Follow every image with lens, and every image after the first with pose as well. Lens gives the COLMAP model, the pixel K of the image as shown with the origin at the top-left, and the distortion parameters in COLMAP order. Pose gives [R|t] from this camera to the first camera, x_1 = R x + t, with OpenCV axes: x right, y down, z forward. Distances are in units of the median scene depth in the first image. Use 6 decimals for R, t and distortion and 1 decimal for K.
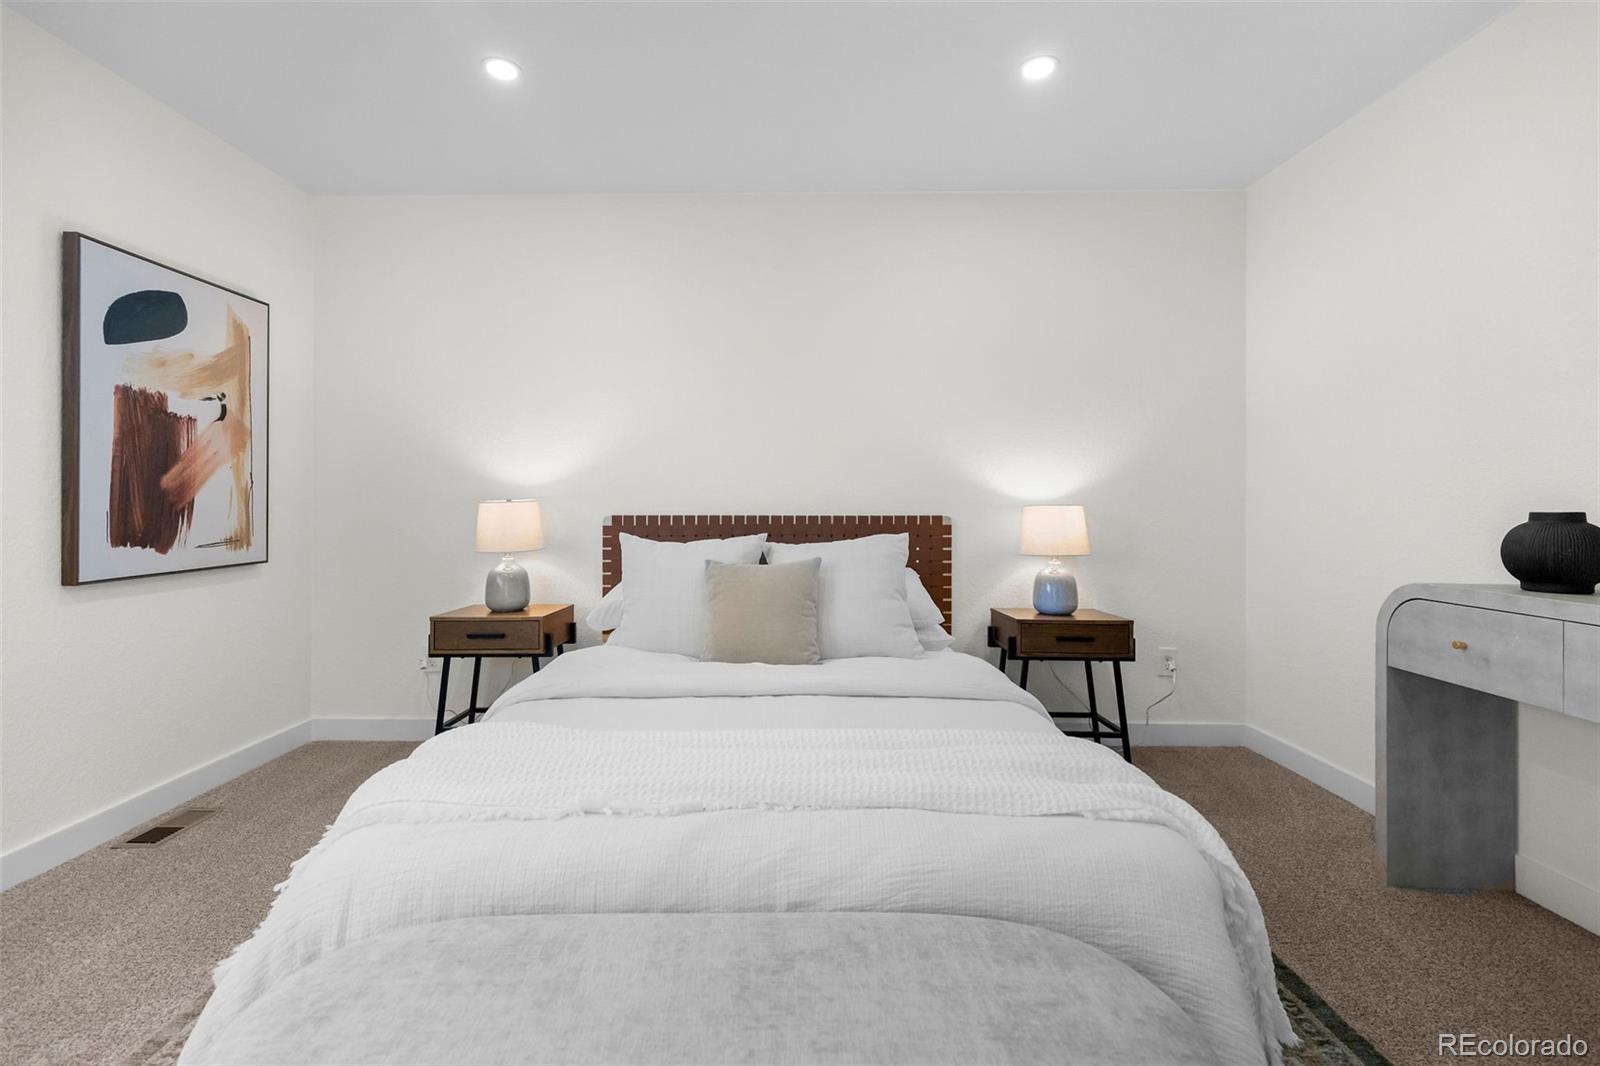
lens RADIAL K [[741.8, 0, 767.1], [0, 741.8, 514.0], [0, 0, 1]] dist [0.010453, -0.000573]
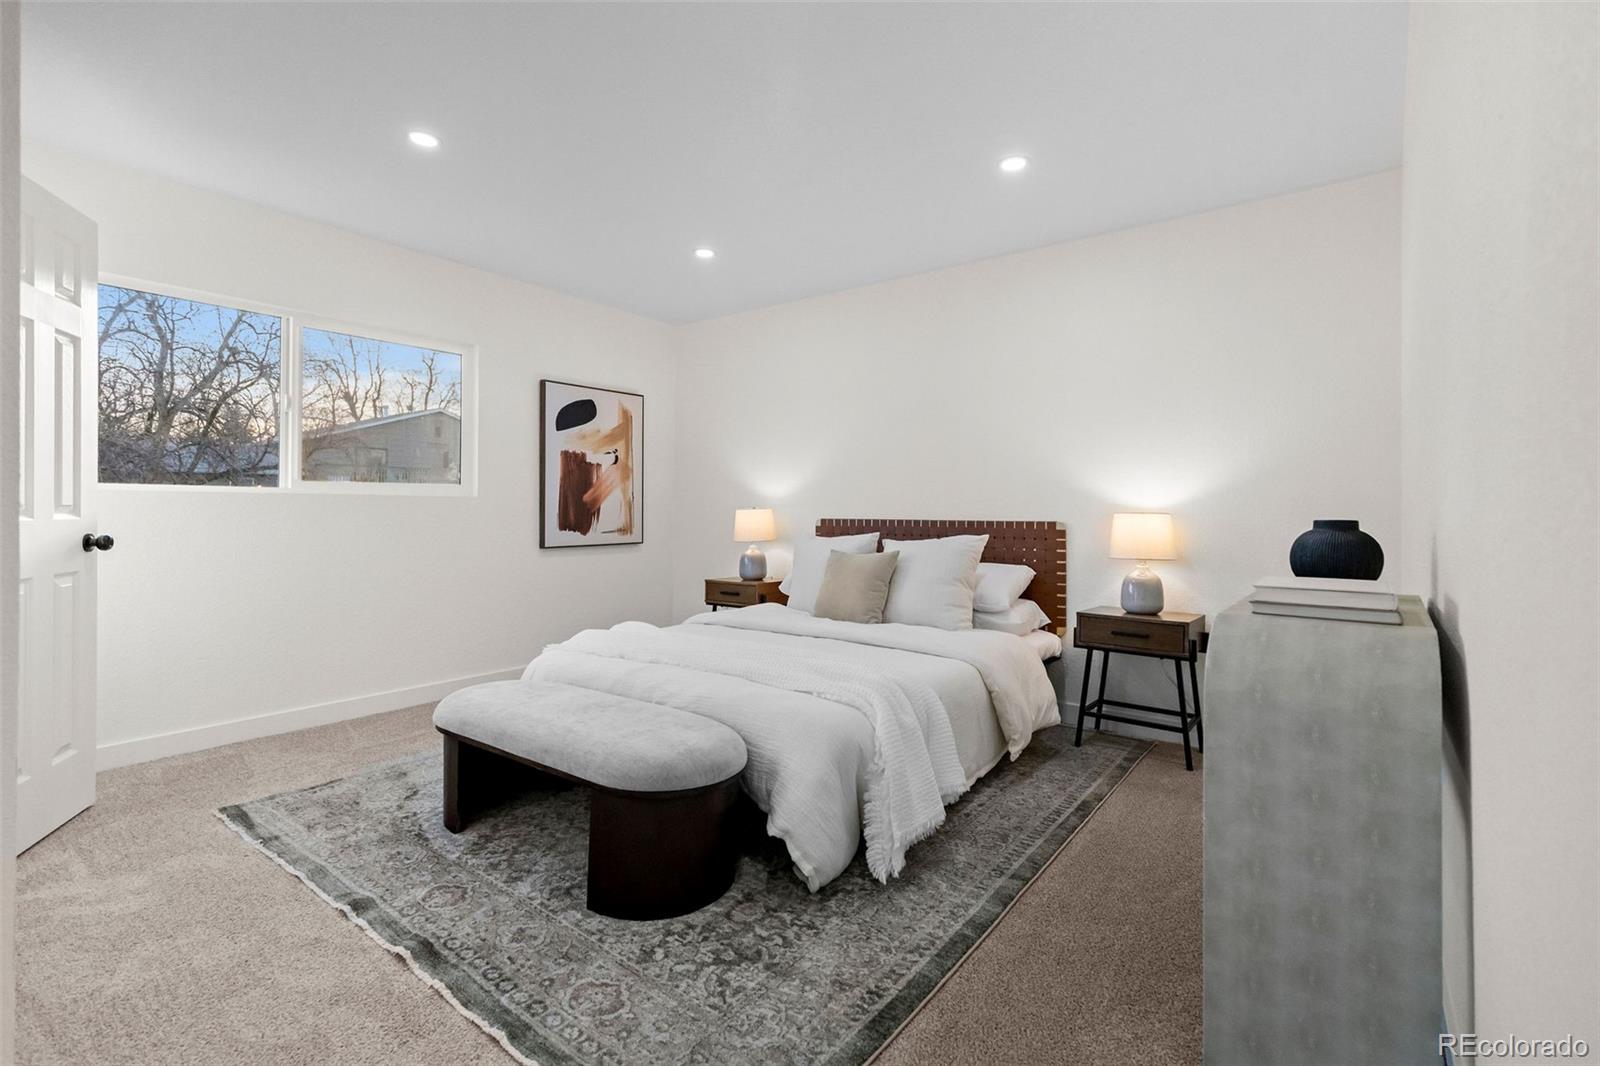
lens RADIAL K [[741.8, 0, 800.3], [0, 741.8, 523.5], [0, 0, 1]] dist [0.010453, -0.000573]
pose [[0.804298, 0.013676, -0.594069, 0.705853], [-0.012350, 0.999904, 0.006298, 0.003015], [0.594098, 0.002271, 0.804390, -0.191765]]
